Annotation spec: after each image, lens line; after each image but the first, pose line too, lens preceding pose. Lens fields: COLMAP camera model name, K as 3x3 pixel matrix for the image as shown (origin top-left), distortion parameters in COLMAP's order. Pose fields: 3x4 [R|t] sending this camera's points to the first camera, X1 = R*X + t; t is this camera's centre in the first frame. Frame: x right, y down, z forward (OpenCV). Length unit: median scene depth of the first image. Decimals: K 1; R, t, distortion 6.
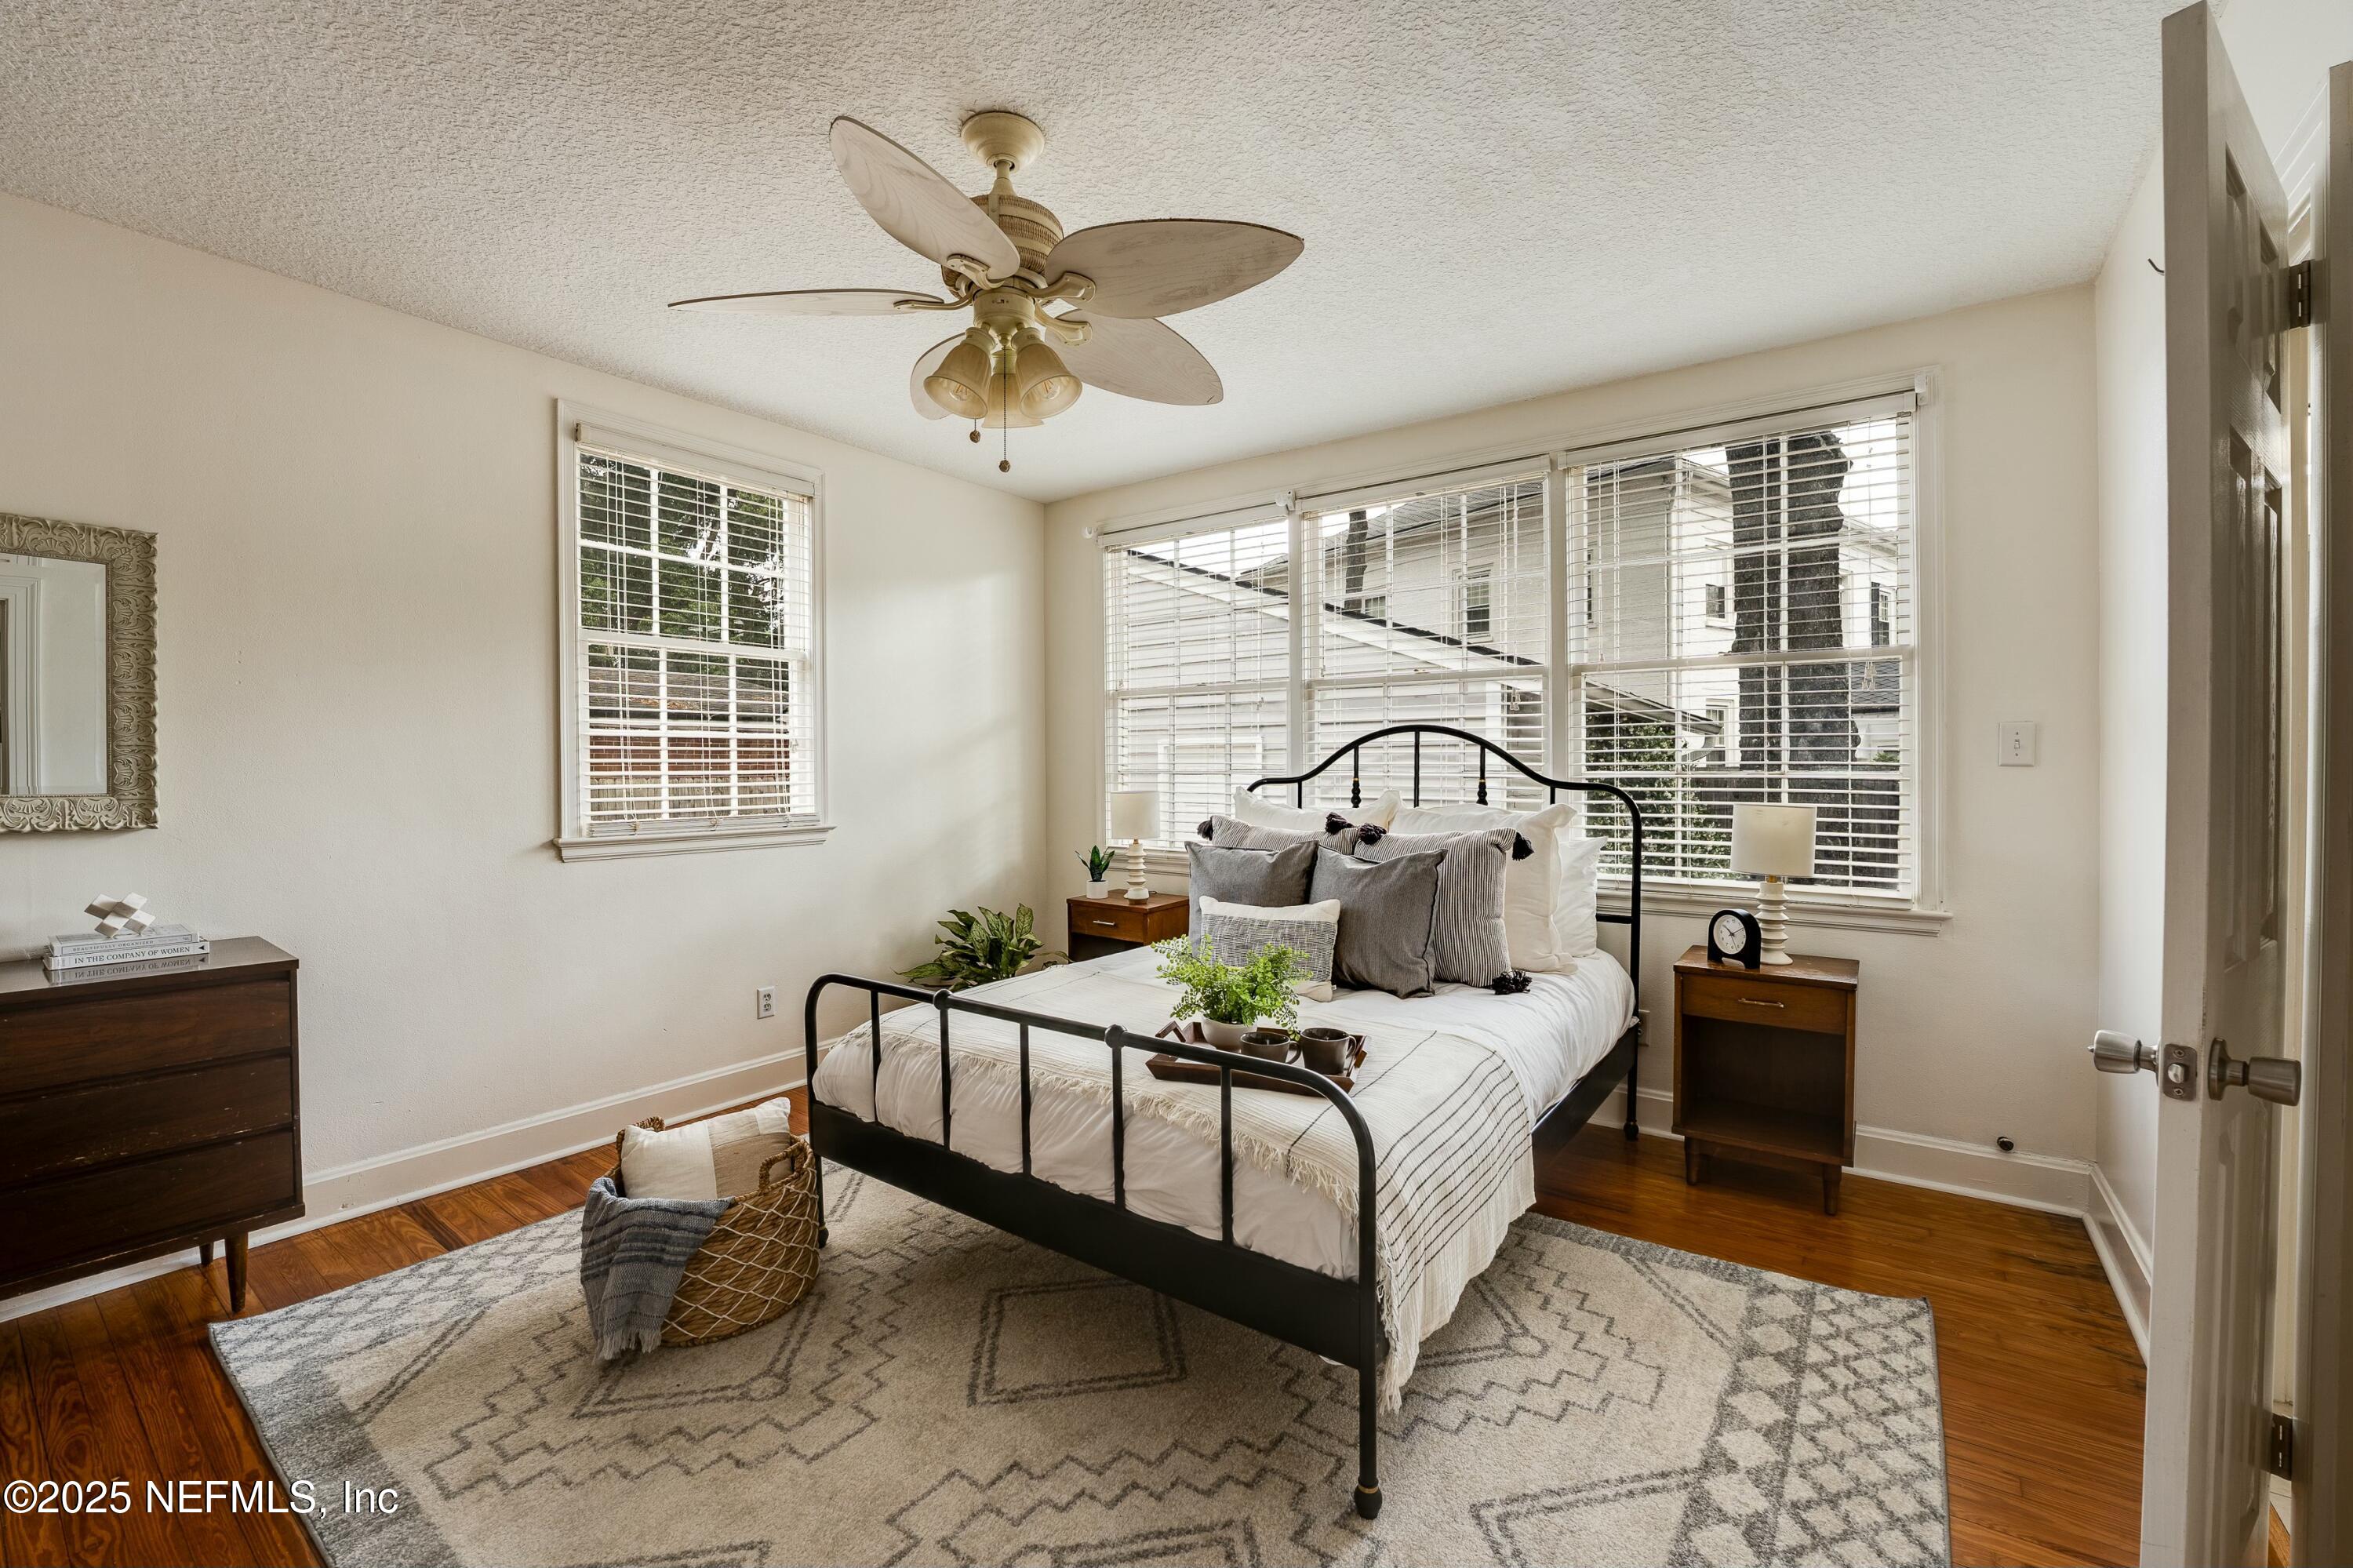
lens RADIAL K [[965.7, 0, 1176.0], [0, 965.7, 784.1], [0, 0, 1]] dist [-0.026767, -0.000737]
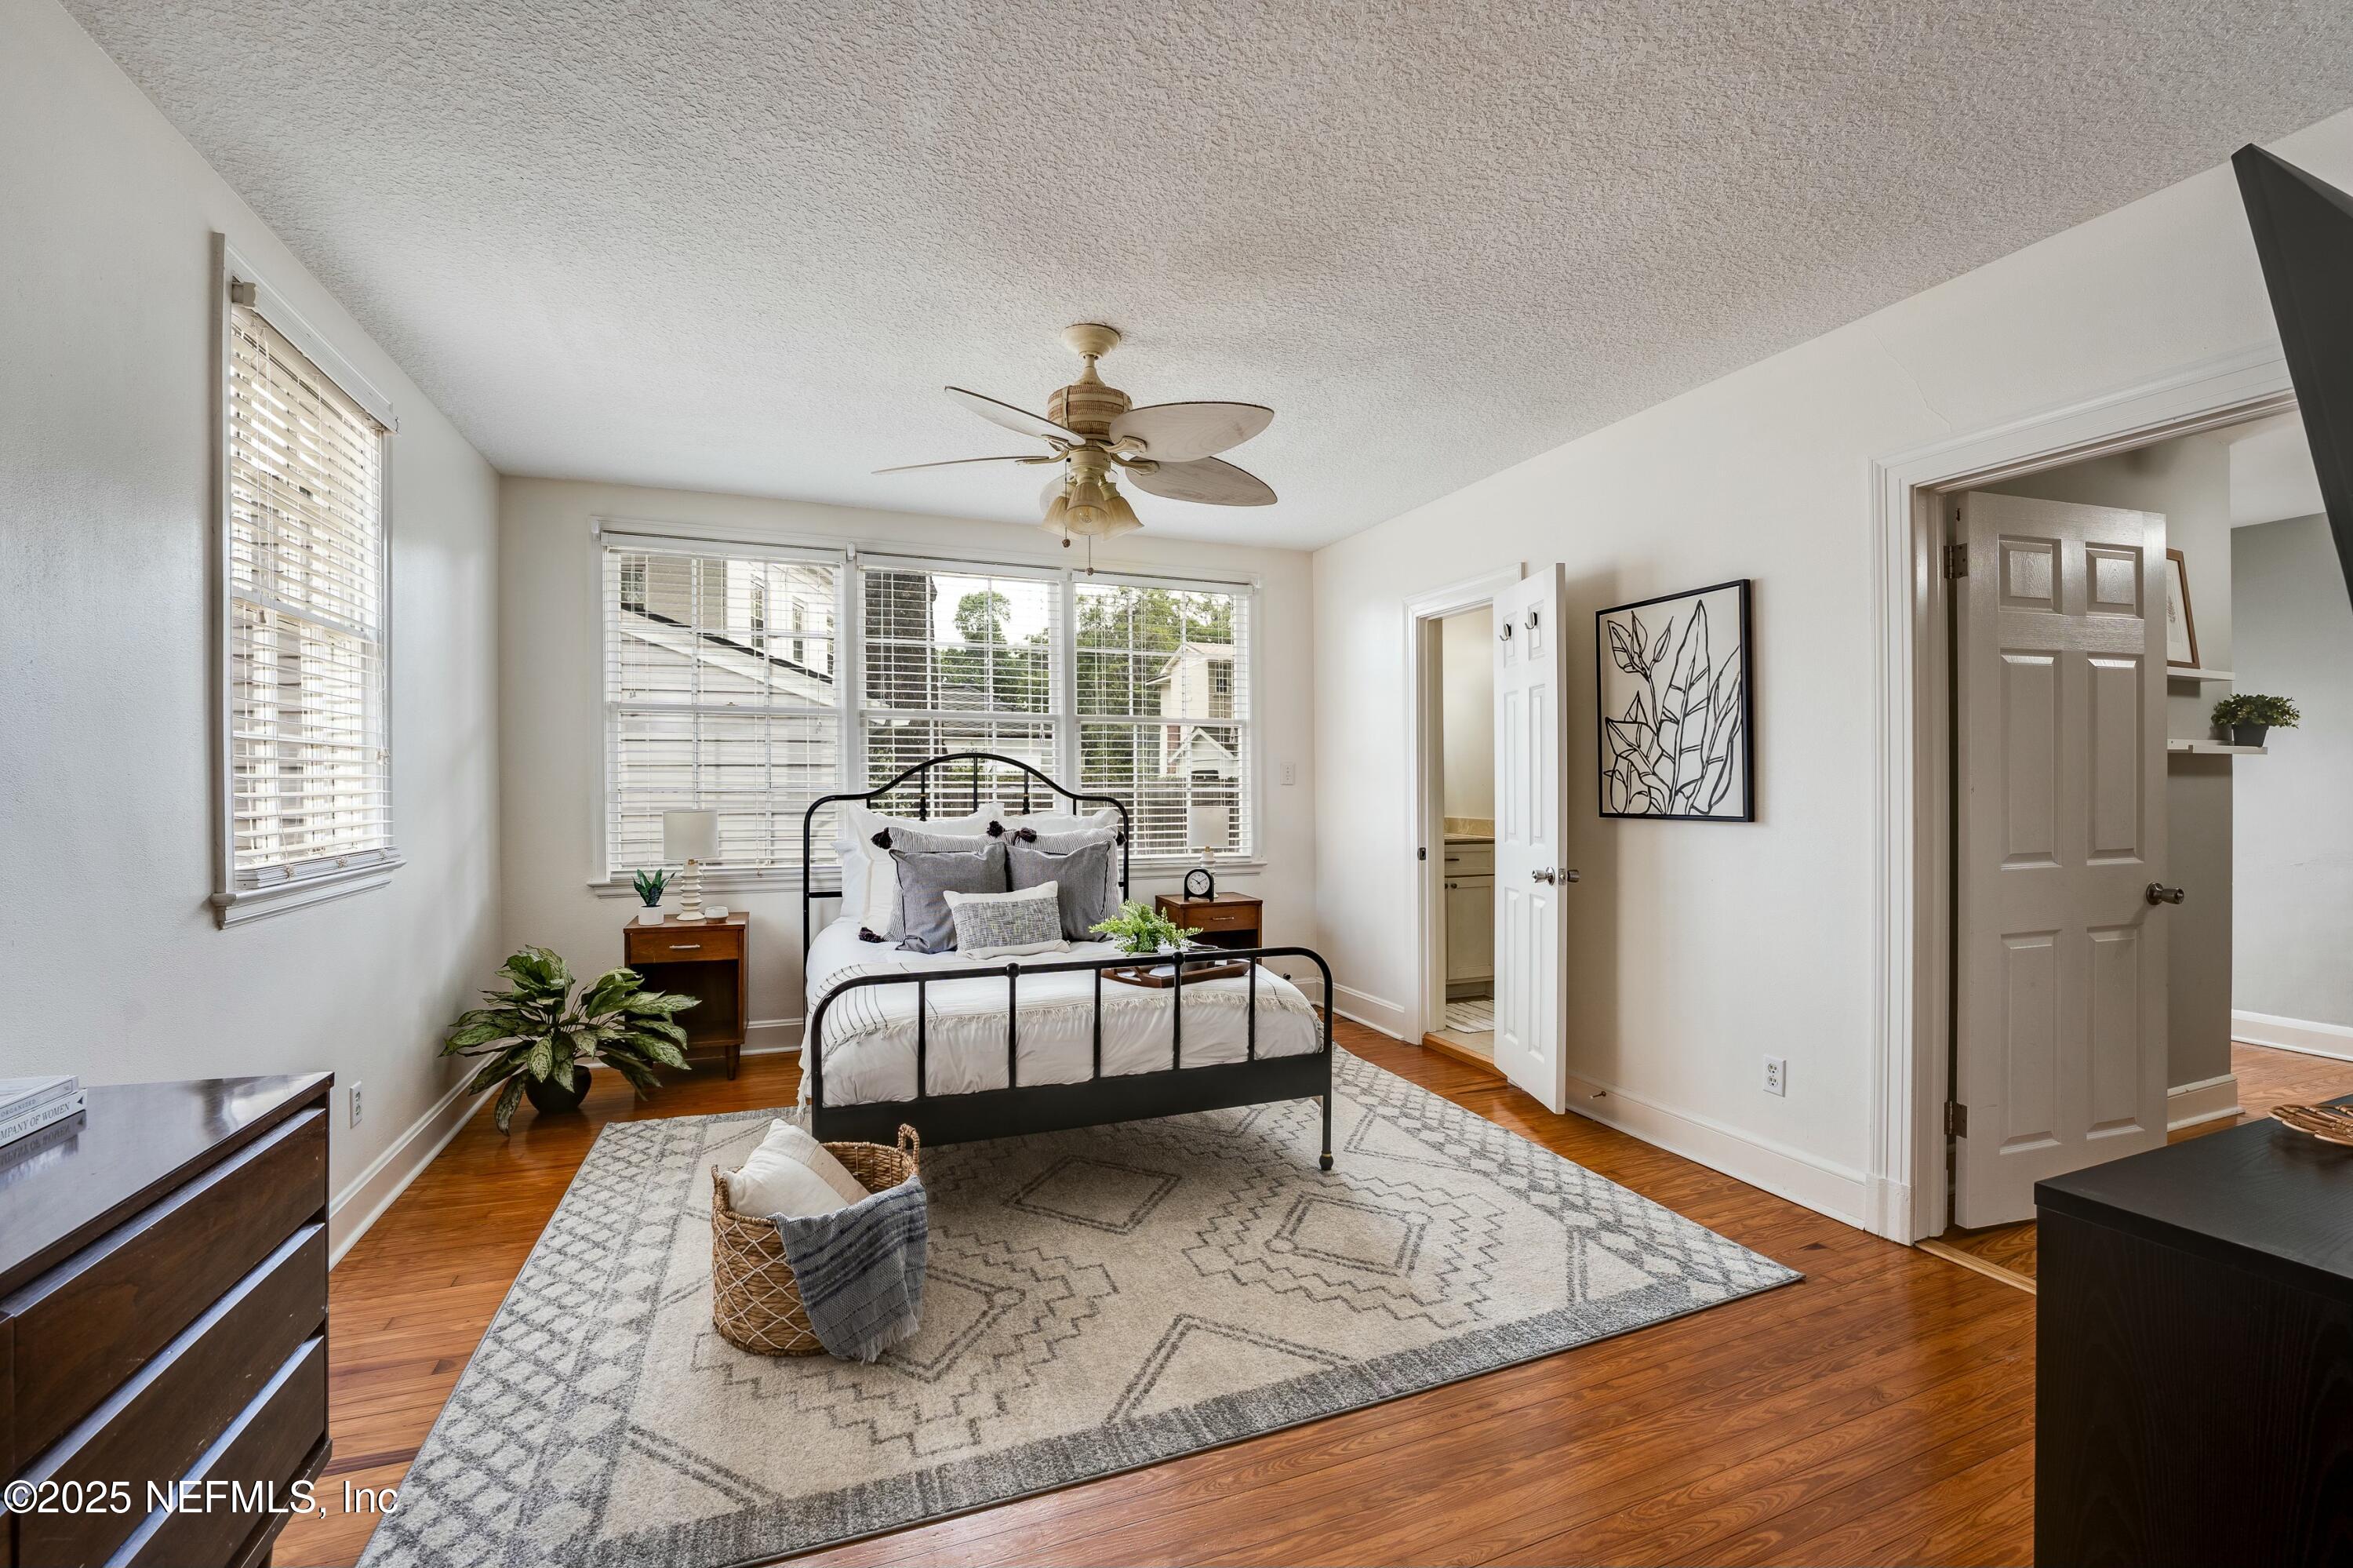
lens RADIAL K [[965.7, 0, 1165.0], [0, 965.7, 781.7], [0, 0, 1]] dist [-0.026767, -0.000737]
pose [[0.545356, 0.003207, 0.838199, -1.175618], [0.014338, 0.999811, -0.013154, -0.002698], [-0.838082, 0.019192, 0.545206, 0.135830]]
